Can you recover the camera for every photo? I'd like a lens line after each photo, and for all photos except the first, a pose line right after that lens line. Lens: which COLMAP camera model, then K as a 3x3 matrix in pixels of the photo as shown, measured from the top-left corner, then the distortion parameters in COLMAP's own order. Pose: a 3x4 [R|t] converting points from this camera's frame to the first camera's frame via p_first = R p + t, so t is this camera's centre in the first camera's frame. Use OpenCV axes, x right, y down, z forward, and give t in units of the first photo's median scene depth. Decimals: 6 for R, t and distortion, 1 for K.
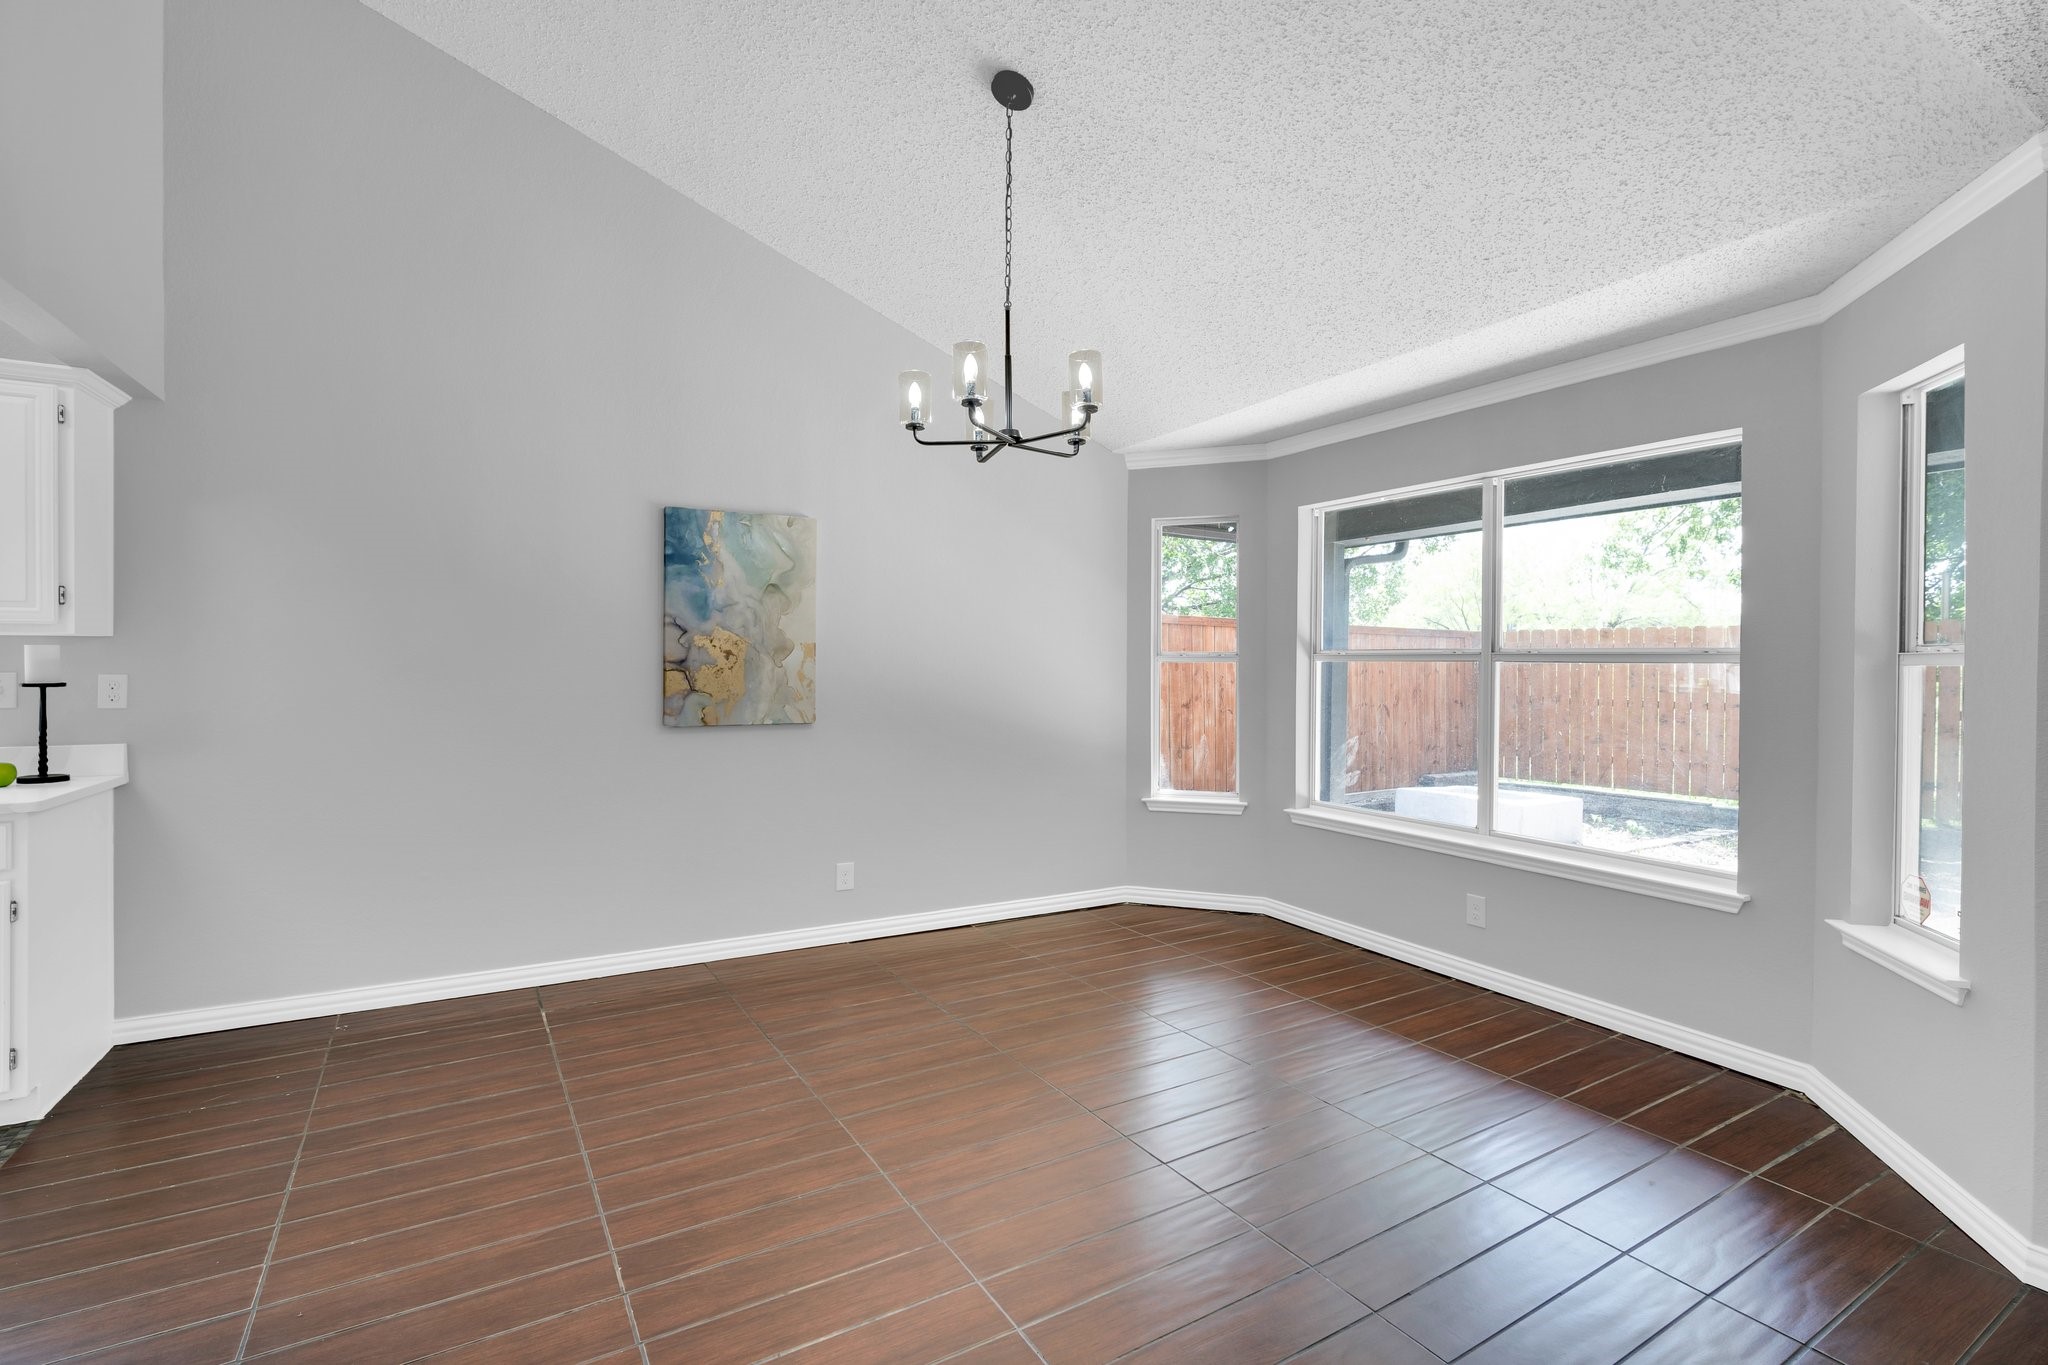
lens RADIAL K [[904.0, 0, 1019.7], [0, 904.0, 670.0], [0, 0, 1]] dist [-0.003873, 0.000232]
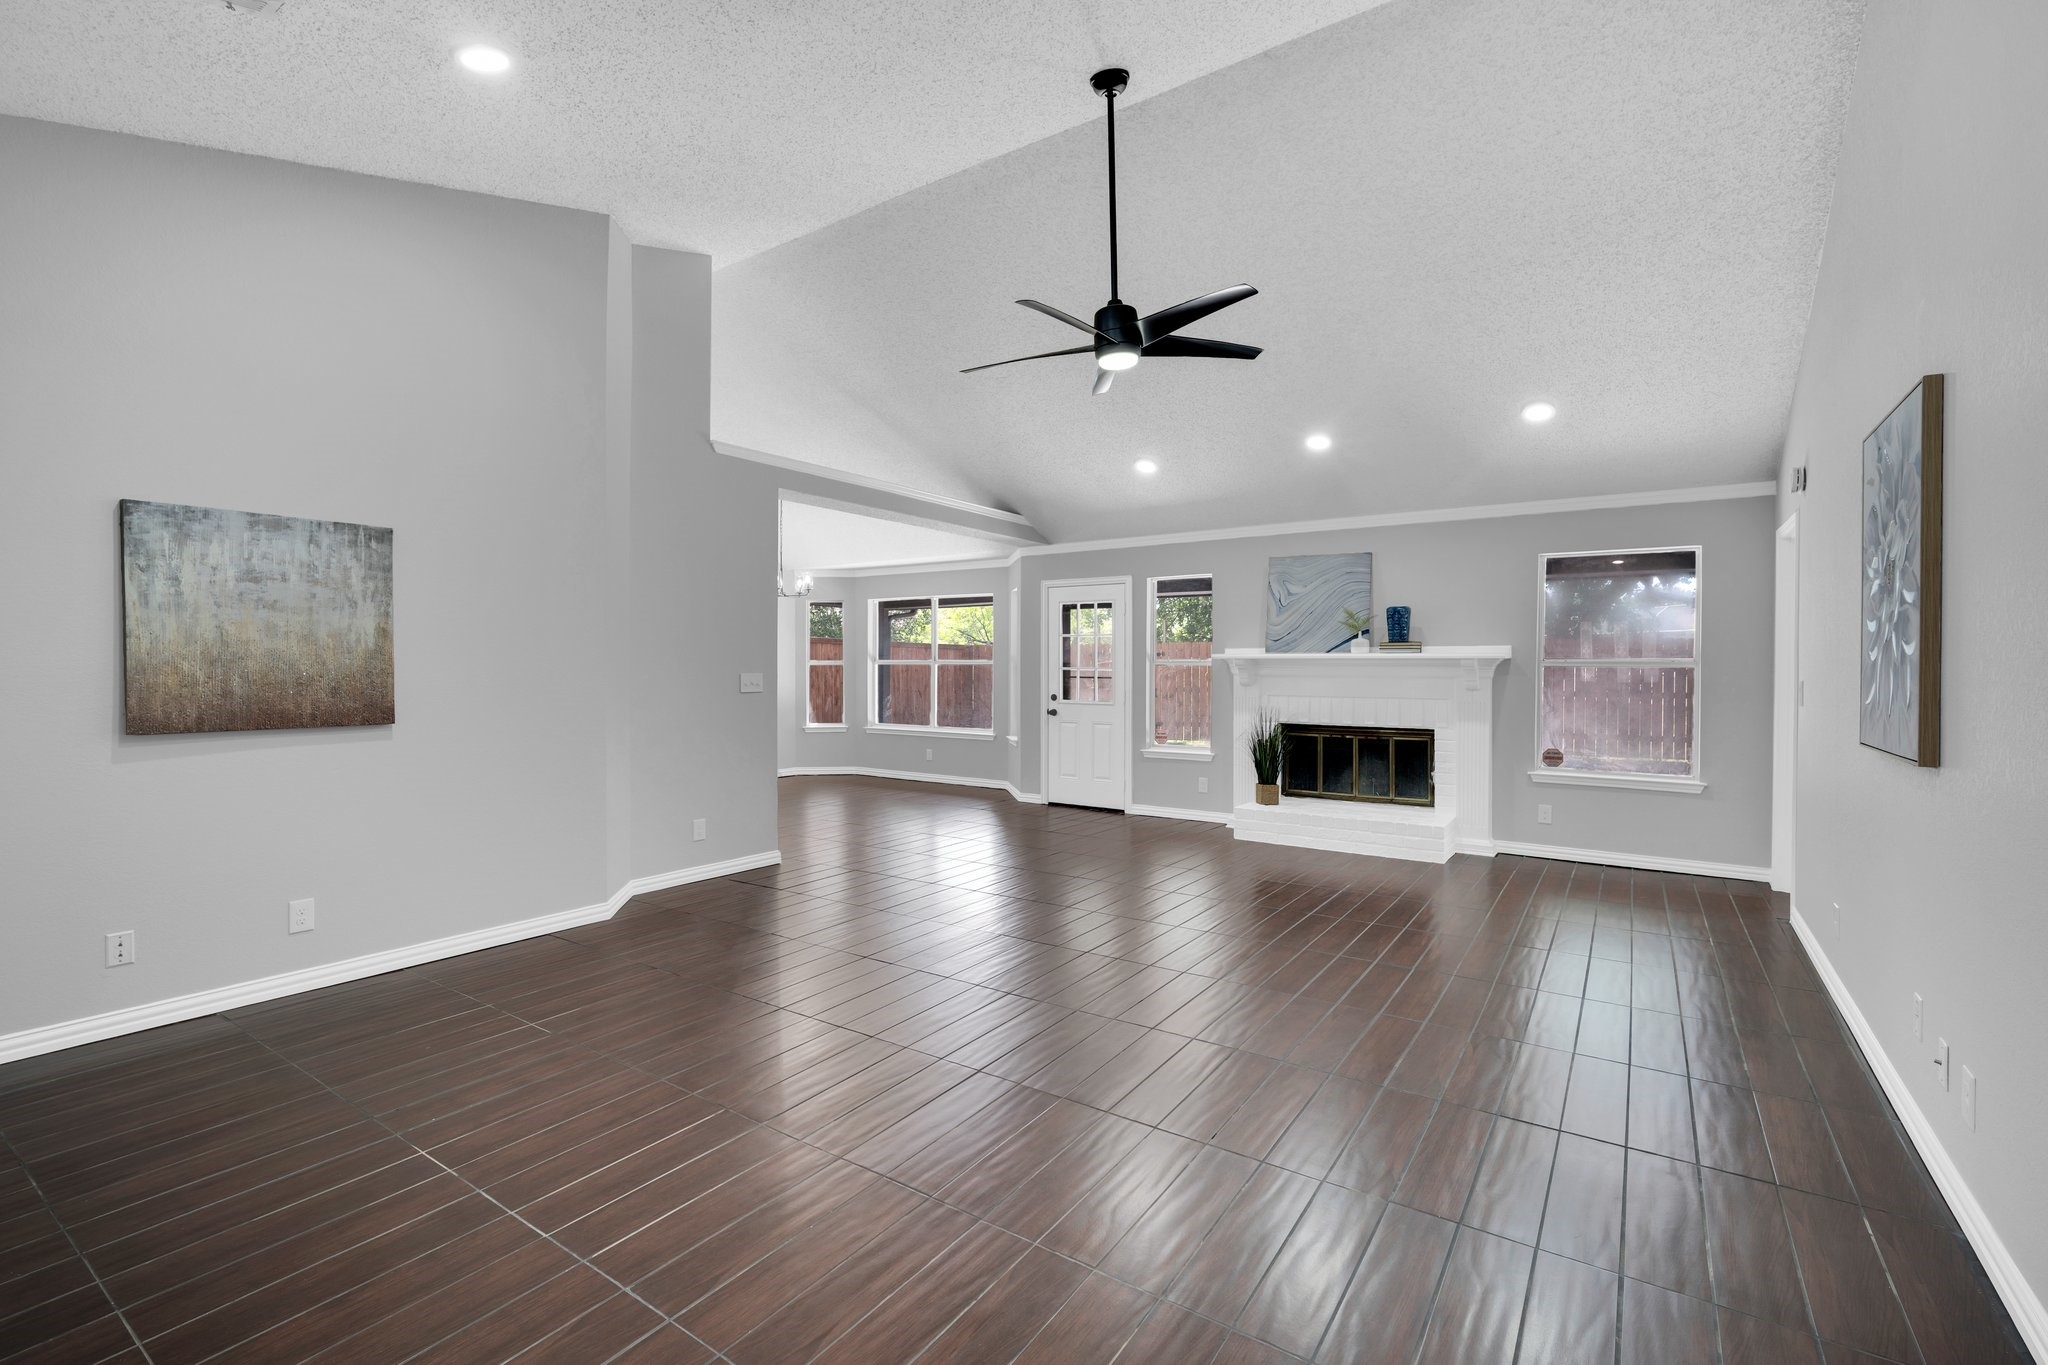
lens RADIAL K [[904.0, 0, 1019.7], [0, 904.0, 670.0], [0, 0, 1]] dist [-0.003873, 0.000232]
pose [[0.896863, -0.008460, 0.442227, -0.434928], [0.007281, 0.999964, 0.004363, -0.000250], [-0.442248, -0.000693, 0.896893, -1.473079]]
